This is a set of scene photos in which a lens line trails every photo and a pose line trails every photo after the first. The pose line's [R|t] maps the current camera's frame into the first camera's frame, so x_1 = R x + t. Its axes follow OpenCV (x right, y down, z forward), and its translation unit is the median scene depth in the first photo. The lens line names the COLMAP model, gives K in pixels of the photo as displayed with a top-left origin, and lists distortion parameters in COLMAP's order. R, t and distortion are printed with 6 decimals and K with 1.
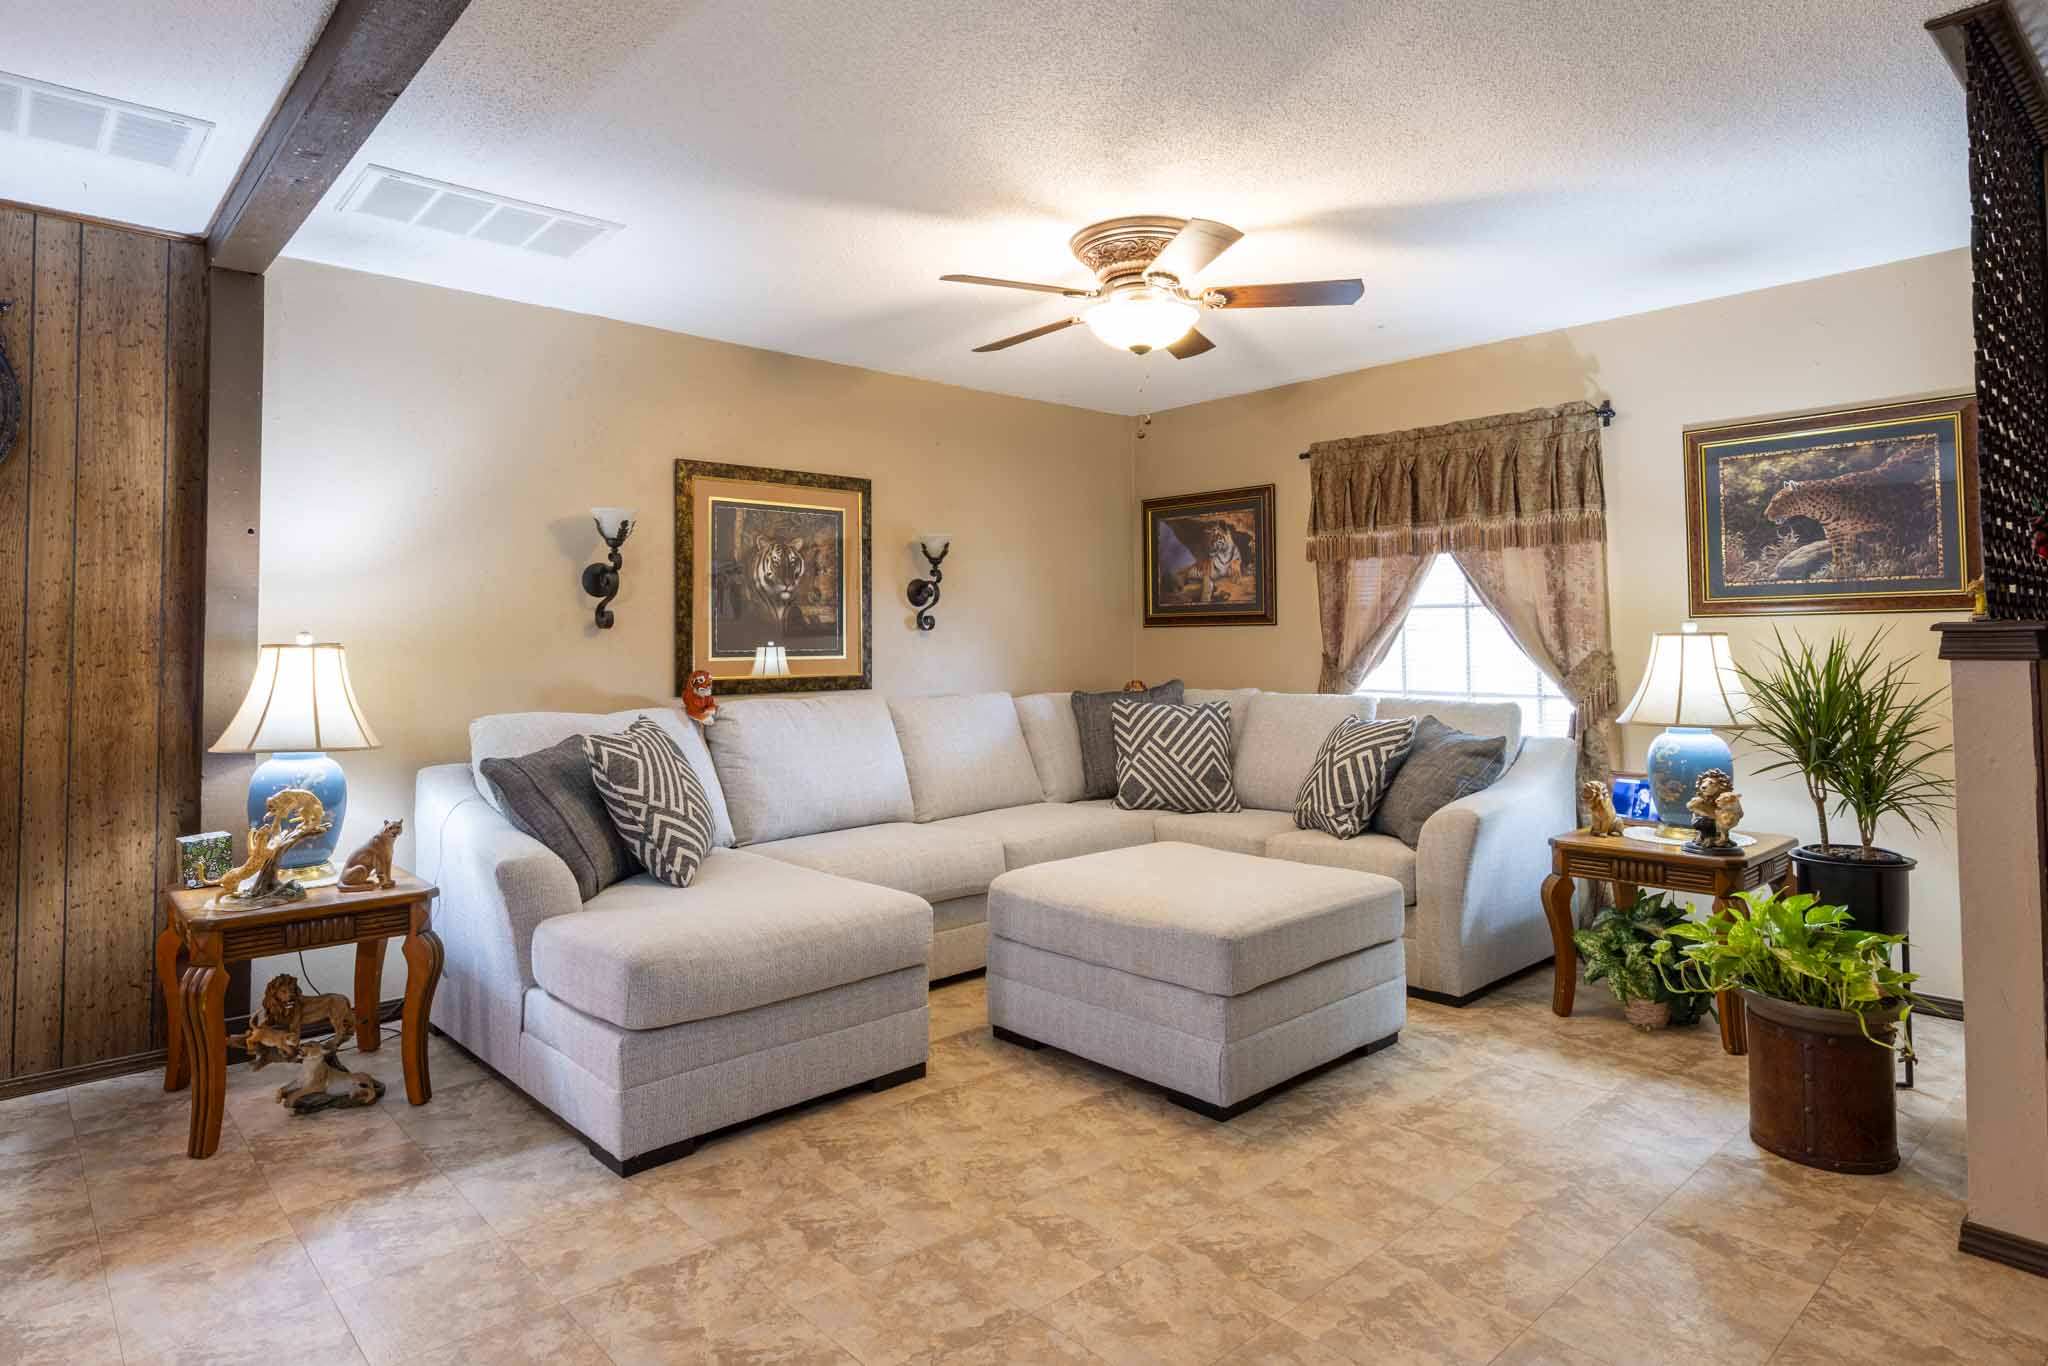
lens RADIAL K [[1152.5, 0, 1023.8], [0, 1152.5, 663.3], [0, 0, 1]] dist [-0.002434, -0.001168]
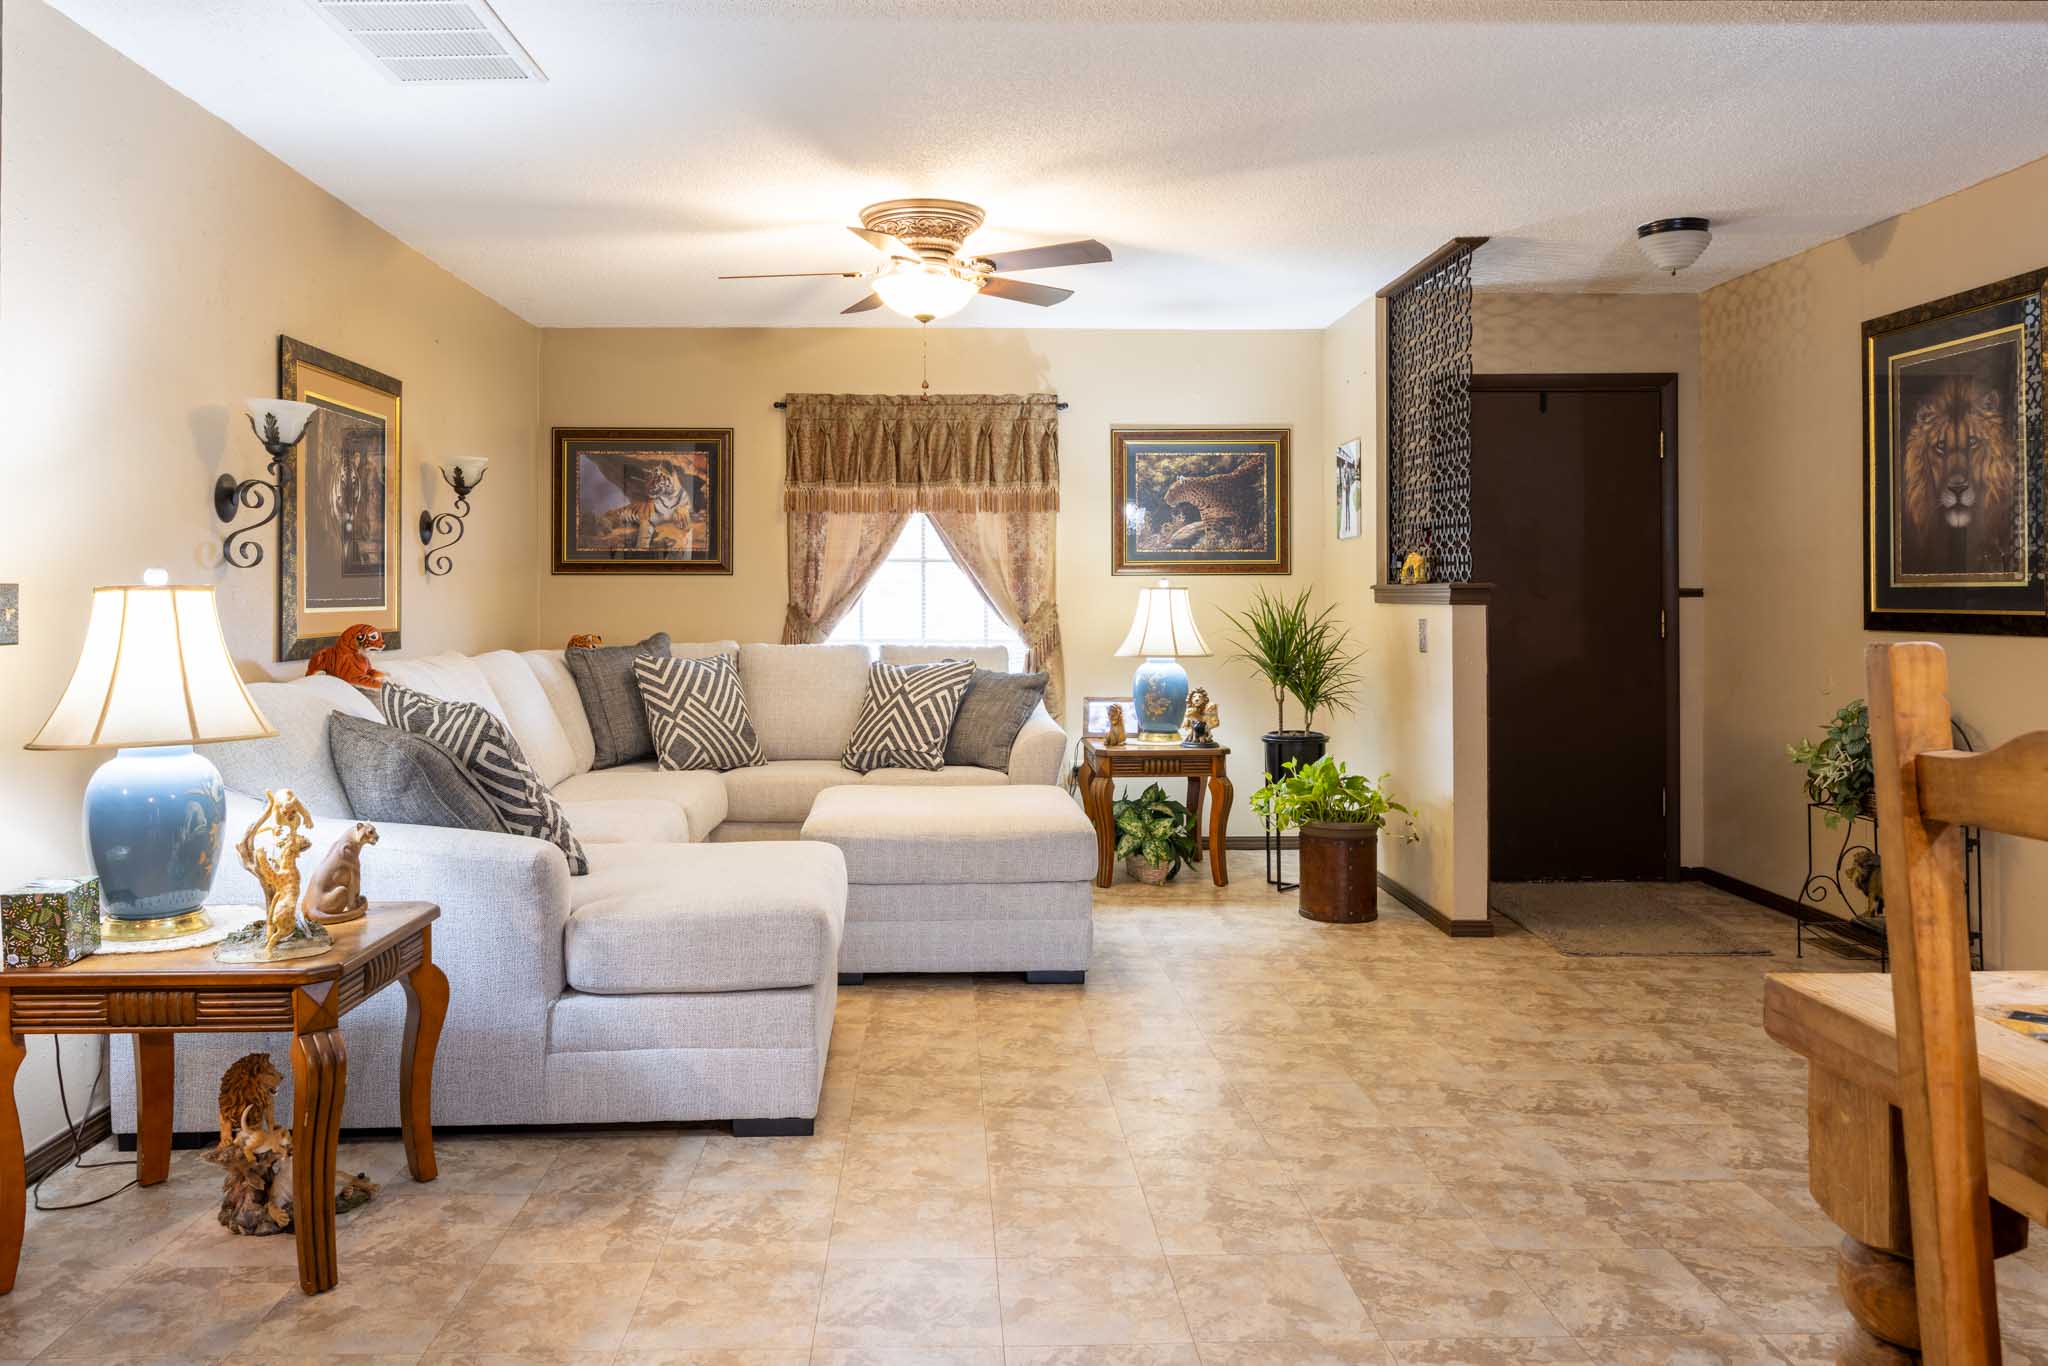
lens RADIAL K [[1420.9, 0, 1024.0], [0, 1420.9, 683.0], [0, 0, 1]] dist [-0.002631, -0.002234]
pose [[0.642365, -0.041781, 0.765259, -0.607647], [0.009117, 0.998859, 0.046883, 0.004148], [-0.766344, -0.023139, 0.642013, 0.050430]]
